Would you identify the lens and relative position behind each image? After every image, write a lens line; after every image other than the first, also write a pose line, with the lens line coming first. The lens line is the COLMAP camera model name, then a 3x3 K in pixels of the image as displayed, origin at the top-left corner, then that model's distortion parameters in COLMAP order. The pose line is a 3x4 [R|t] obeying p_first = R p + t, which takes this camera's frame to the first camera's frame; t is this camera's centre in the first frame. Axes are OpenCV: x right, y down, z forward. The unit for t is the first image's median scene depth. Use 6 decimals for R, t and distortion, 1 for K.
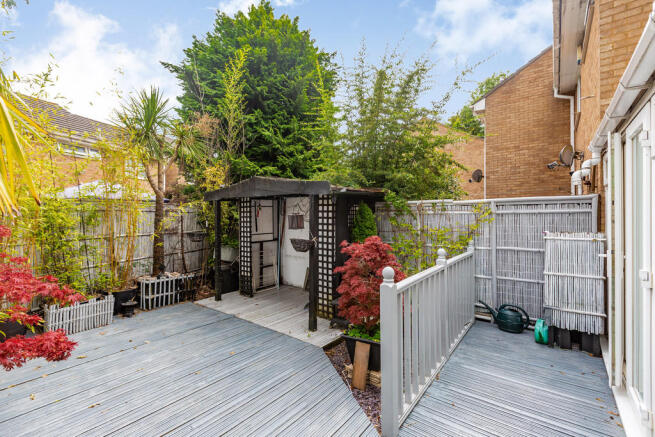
lens RADIAL K [[293.5, 0, 326.7], [0, 293.5, 216.0], [0, 0, 1]] dist [-0.000947, 0.000073]
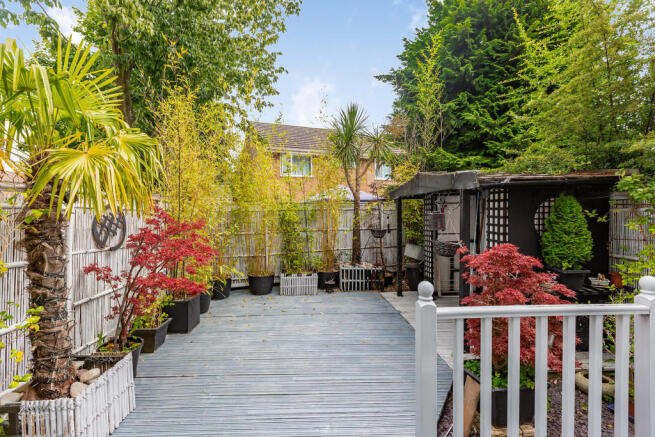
lens RADIAL K [[309.1, 0, 327.1], [0, 309.1, 221.3], [0, 0, 1]] dist [0.000110, 0.000076]
pose [[0.641270, 0.019551, -0.767067, 0.310177], [0.002869, 0.999607, 0.027876, -0.005559], [0.767310, -0.020077, 0.640962, 0.119020]]
